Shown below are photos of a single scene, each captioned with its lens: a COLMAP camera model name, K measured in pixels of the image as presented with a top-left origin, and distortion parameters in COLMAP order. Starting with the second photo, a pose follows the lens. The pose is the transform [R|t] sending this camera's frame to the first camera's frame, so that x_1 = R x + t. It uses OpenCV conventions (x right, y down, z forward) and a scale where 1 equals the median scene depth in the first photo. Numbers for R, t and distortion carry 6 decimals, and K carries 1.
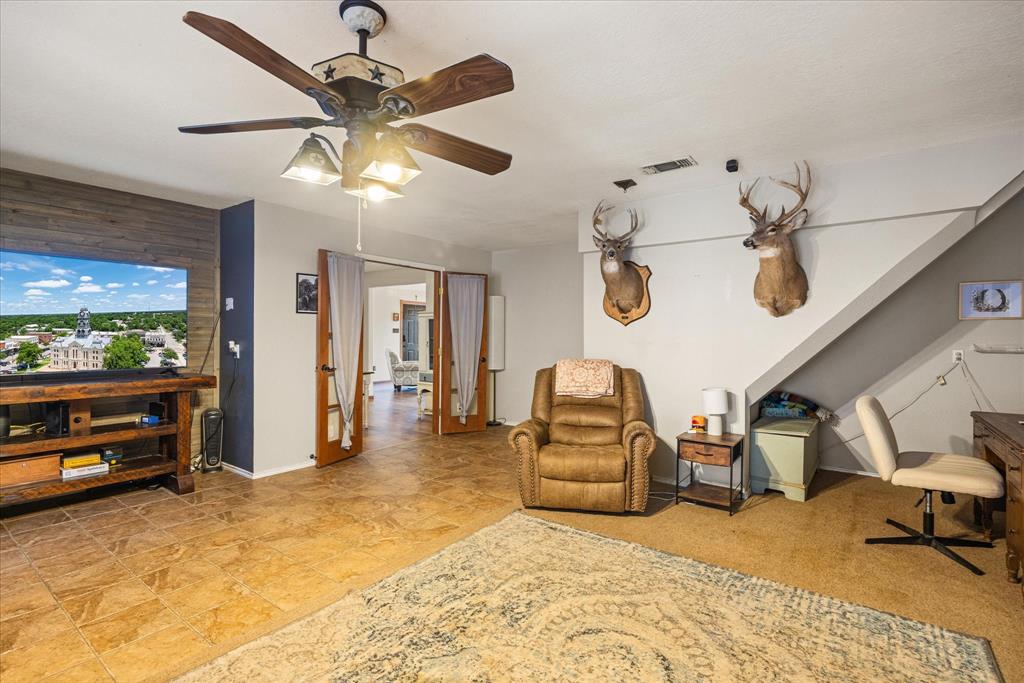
lens RADIAL K [[475.8, 0, 508.4], [0, 475.8, 341.8], [0, 0, 1]] dist [-0.007848, -0.000327]
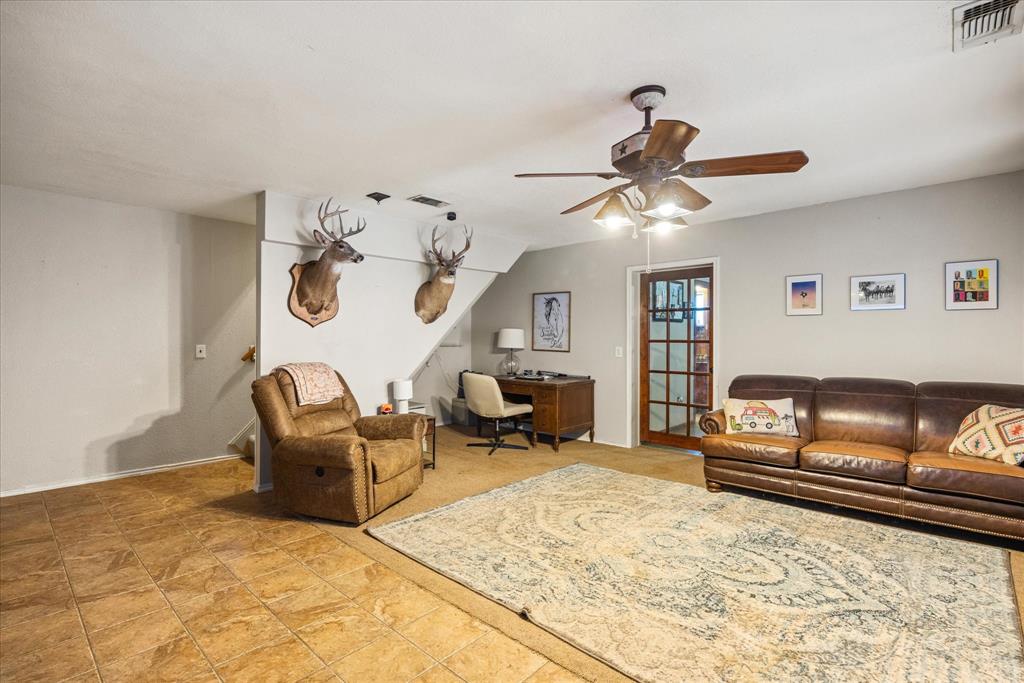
lens RADIAL K [[475.8, 0, 508.4], [0, 475.8, 341.8], [0, 0, 1]] dist [-0.007848, -0.000327]
pose [[0.114792, -0.008450, 0.993354, -1.050714], [0.010717, 0.999916, 0.007268, -0.008016], [-0.993332, 0.009811, 0.114873, 0.769672]]
